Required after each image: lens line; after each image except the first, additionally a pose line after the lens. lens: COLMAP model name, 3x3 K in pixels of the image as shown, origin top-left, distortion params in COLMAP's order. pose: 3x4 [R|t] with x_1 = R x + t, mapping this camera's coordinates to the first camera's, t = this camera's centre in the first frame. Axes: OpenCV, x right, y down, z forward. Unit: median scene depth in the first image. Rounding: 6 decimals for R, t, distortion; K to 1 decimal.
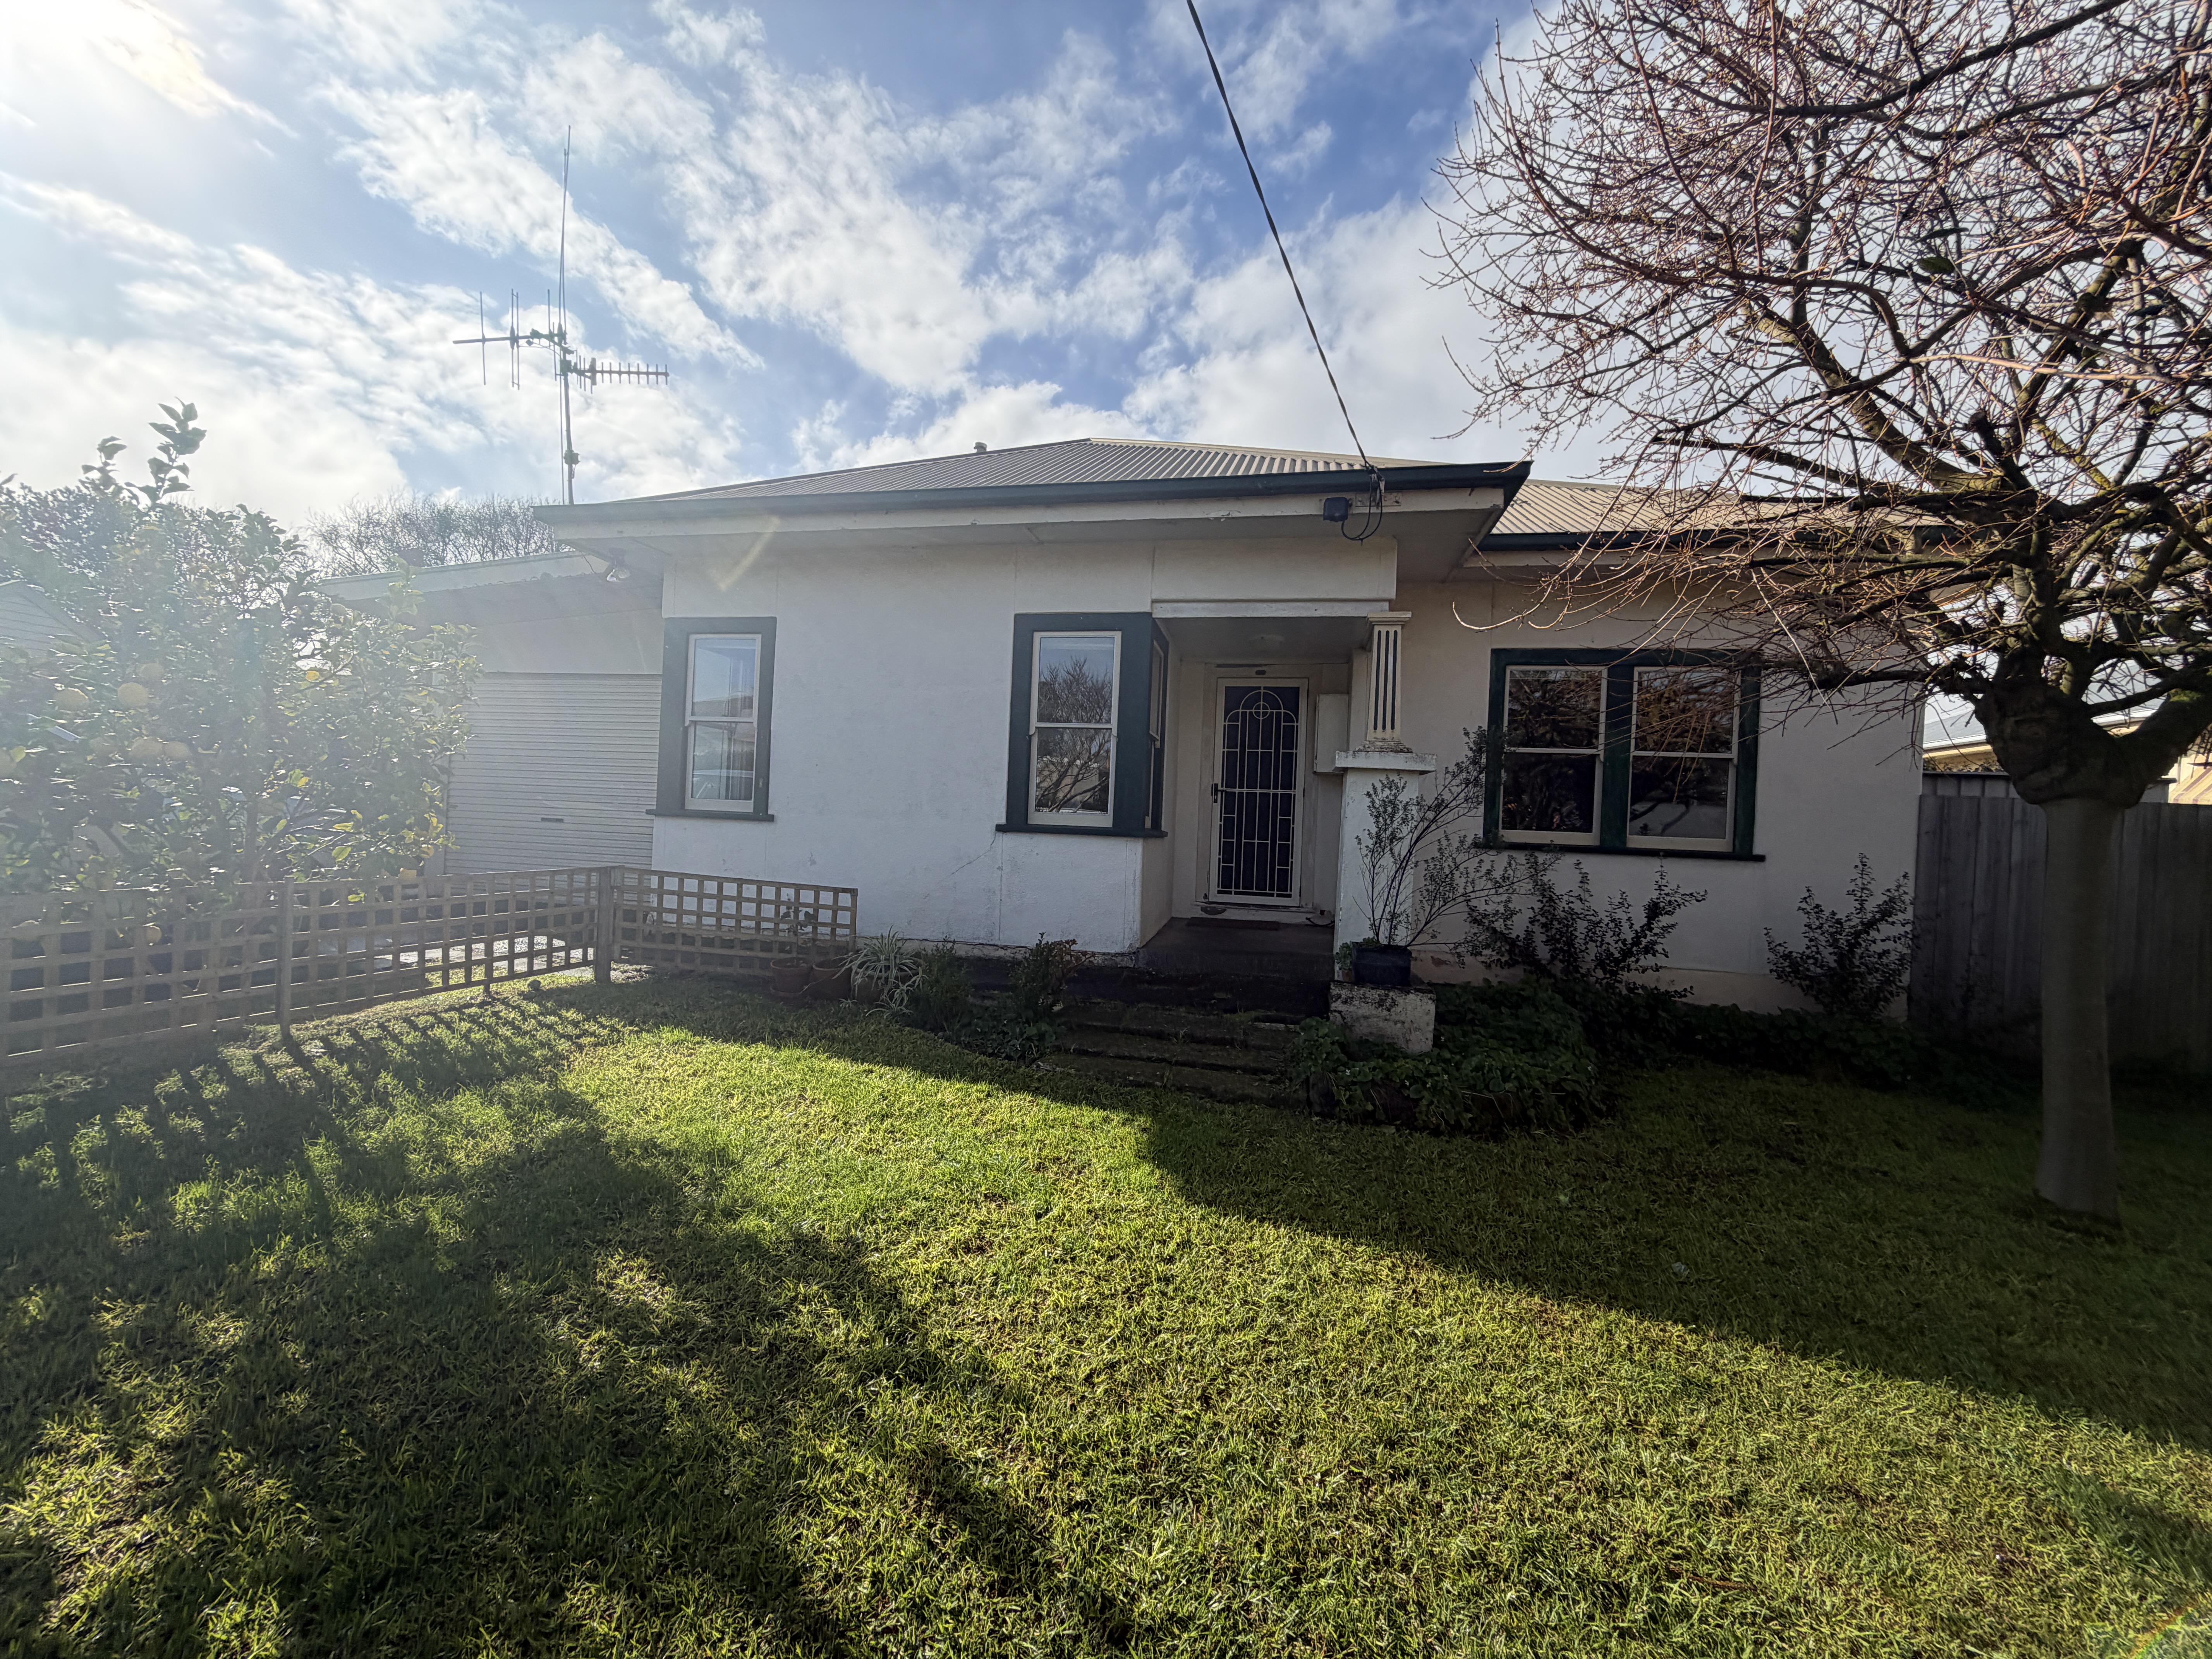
lens RADIAL K [[883.2, 0, 1106.0], [0, 883.2, 829.5], [0, 0, 1]] dist [-0.013066, -0.000156]
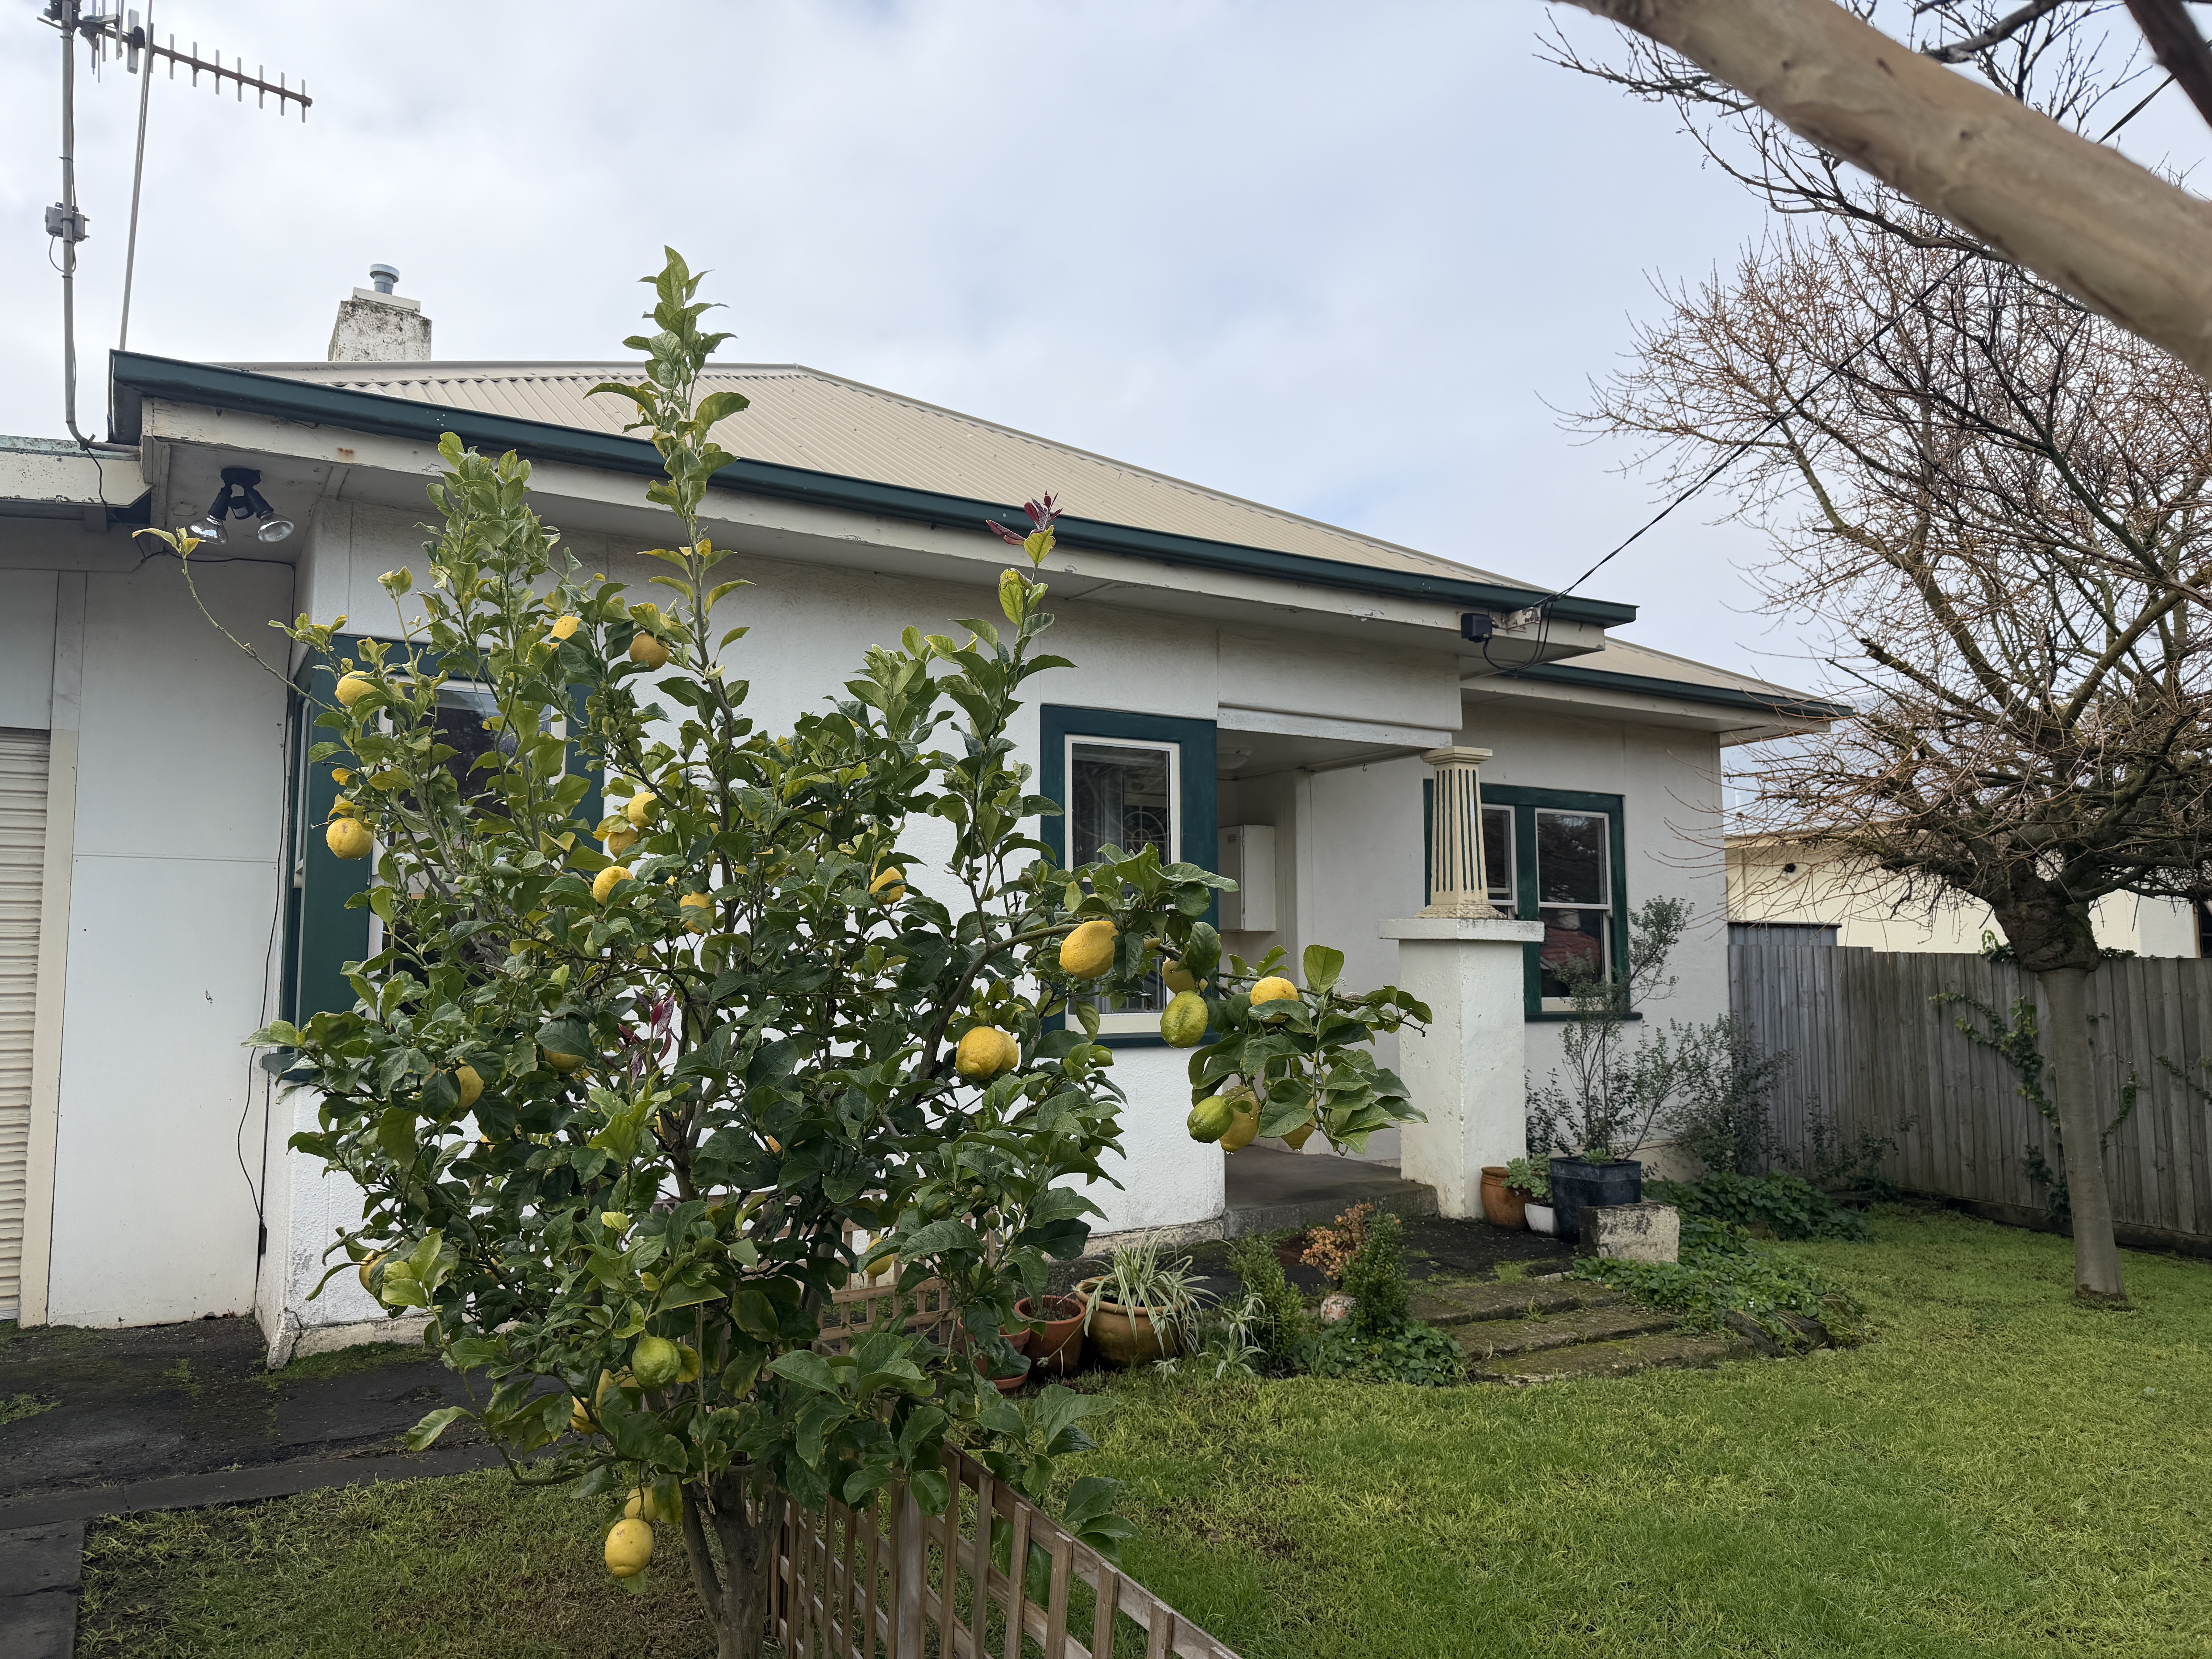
lens RADIAL K [[1565.7, 0, 1106.0], [0, 1565.7, 829.5], [0, 0, 1]] dist [0.000300, -0.000580]
pose [[0.727459, 0.018269, 0.685908, -0.869804], [0.037265, 0.997118, -0.066081, -0.081687], [-0.685138, 0.073631, 0.724682, 0.168977]]
